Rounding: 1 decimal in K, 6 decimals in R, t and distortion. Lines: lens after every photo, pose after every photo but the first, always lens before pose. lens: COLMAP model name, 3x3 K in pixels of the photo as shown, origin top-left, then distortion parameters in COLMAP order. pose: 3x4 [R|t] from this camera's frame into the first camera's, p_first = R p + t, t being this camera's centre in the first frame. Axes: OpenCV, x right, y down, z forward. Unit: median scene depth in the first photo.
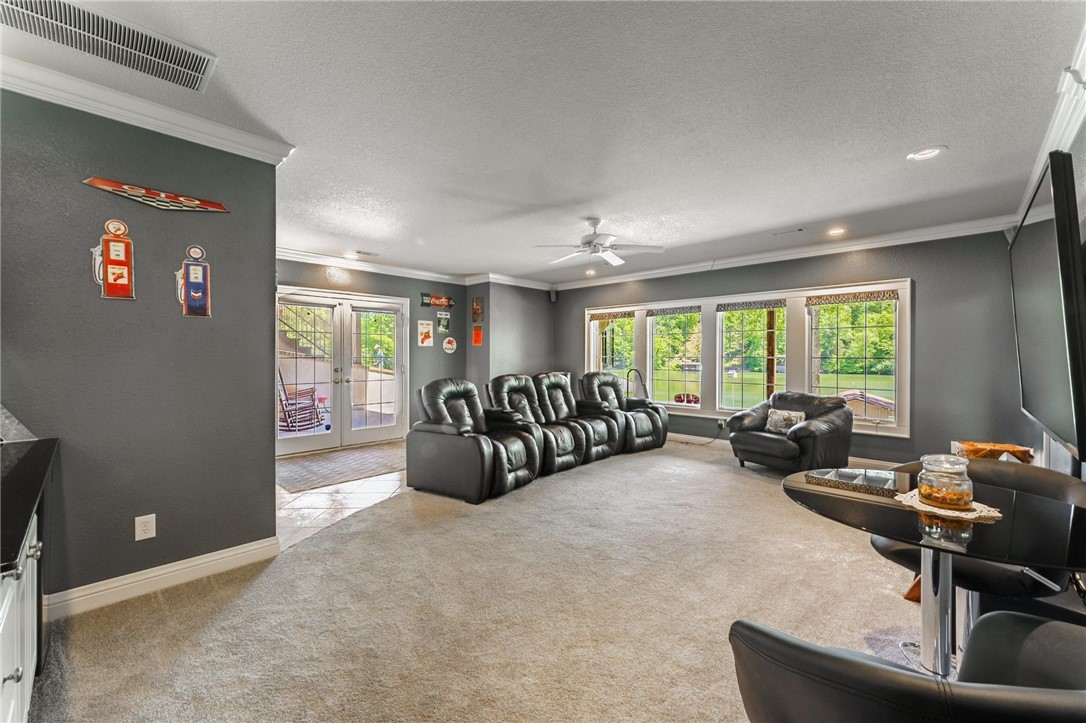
lens RADIAL K [[432.2, 0, 541.4], [0, 432.2, 359.0], [0, 0, 1]] dist [-0.002046, 0.000386]
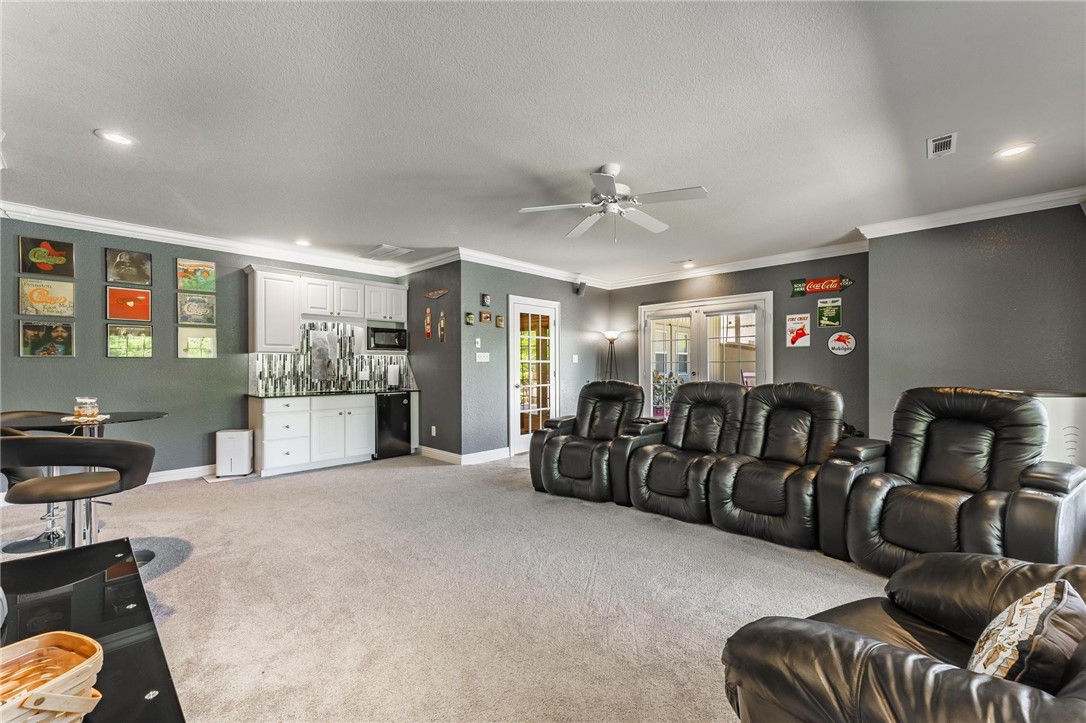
lens RADIAL K [[432.2, 0, 543.7], [0, 432.2, 364.9], [0, 0, 1]] dist [-0.002046, 0.000386]
pose [[0.017999, -0.001723, -0.999837, 0.510029], [-0.003538, 0.999992, -0.001787, 0.006704], [0.999832, 0.003570, 0.017992, 0.522921]]
